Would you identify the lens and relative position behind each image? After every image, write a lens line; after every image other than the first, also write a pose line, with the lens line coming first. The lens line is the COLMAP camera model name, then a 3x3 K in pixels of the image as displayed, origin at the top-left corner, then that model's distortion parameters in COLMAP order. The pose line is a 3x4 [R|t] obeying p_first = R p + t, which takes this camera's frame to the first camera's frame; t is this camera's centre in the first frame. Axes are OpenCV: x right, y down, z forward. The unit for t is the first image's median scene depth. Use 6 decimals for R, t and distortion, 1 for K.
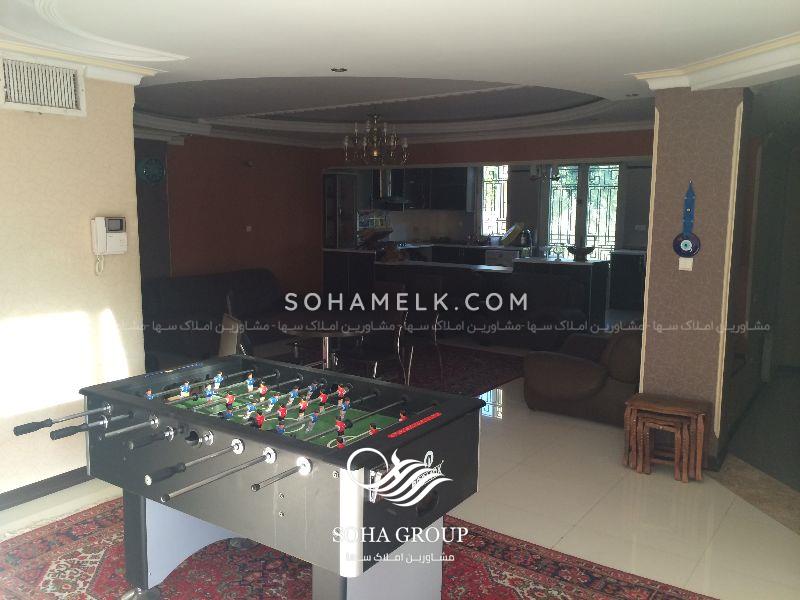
lens RADIAL K [[679.0, 0, 400.0], [0, 679.0, 300.0], [0, 0, 1]] dist [0.007227, 0.006025]
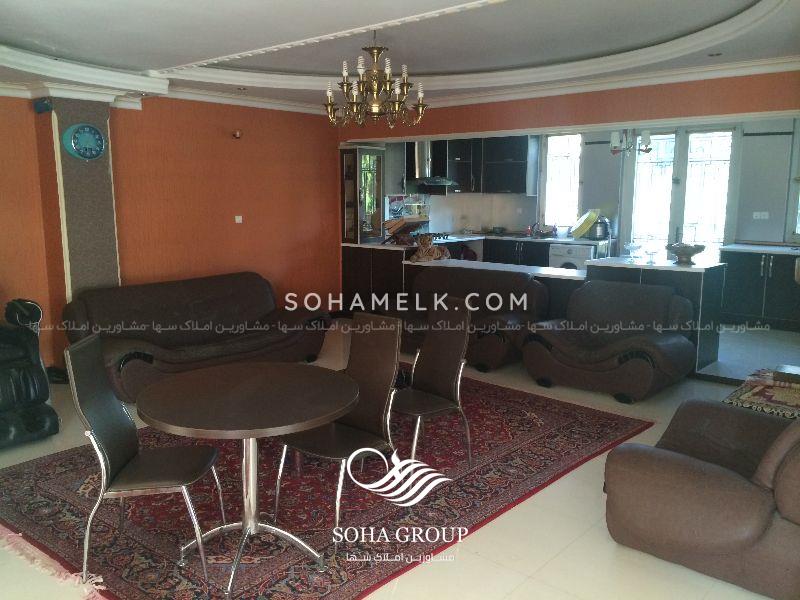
lens RADIAL K [[679.0, 0, 400.0], [0, 679.0, 300.0], [0, 0, 1]] dist [0.007227, 0.006025]
pose [[0.995125, 0.009562, -0.098162, 0.033217], [-0.007231, 0.999684, 0.024072, -0.028853], [0.098361, -0.023245, 0.994879, 0.213730]]
